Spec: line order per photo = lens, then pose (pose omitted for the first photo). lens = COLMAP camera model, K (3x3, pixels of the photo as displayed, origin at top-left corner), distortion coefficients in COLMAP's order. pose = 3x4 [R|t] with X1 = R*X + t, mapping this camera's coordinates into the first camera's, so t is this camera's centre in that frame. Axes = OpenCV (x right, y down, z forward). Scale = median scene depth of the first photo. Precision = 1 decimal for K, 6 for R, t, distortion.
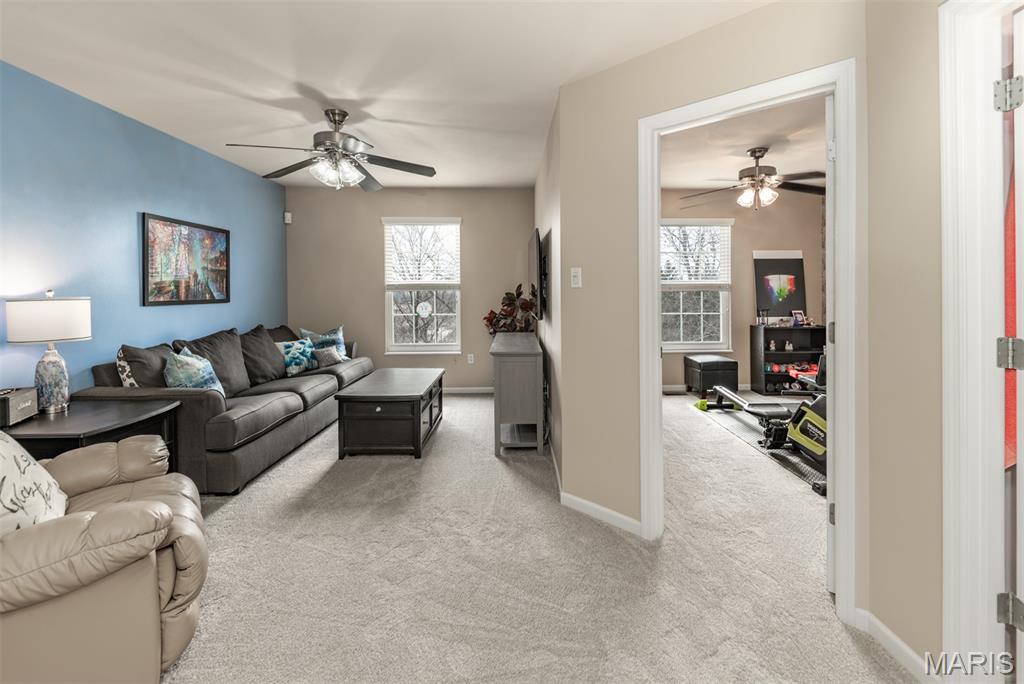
lens RADIAL K [[438.3, 0, 519.0], [0, 438.3, 281.8], [0, 0, 1]] dist [0.002104, -0.000034]
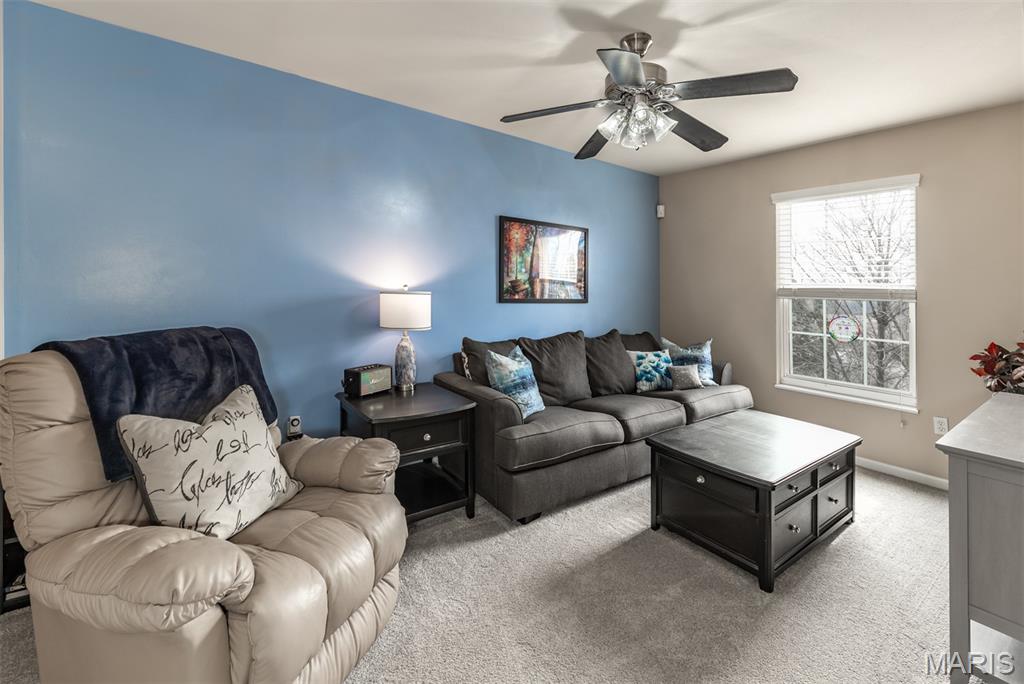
lens RADIAL K [[438.3, 0, 519.0], [0, 438.3, 281.8], [0, 0, 1]] dist [0.002104, -0.000034]
pose [[0.584984, 0.006986, -0.811015, 0.035339], [-0.014816, 0.999888, -0.002074, 0.004306], [0.810909, 0.013229, 0.585022, 0.323169]]
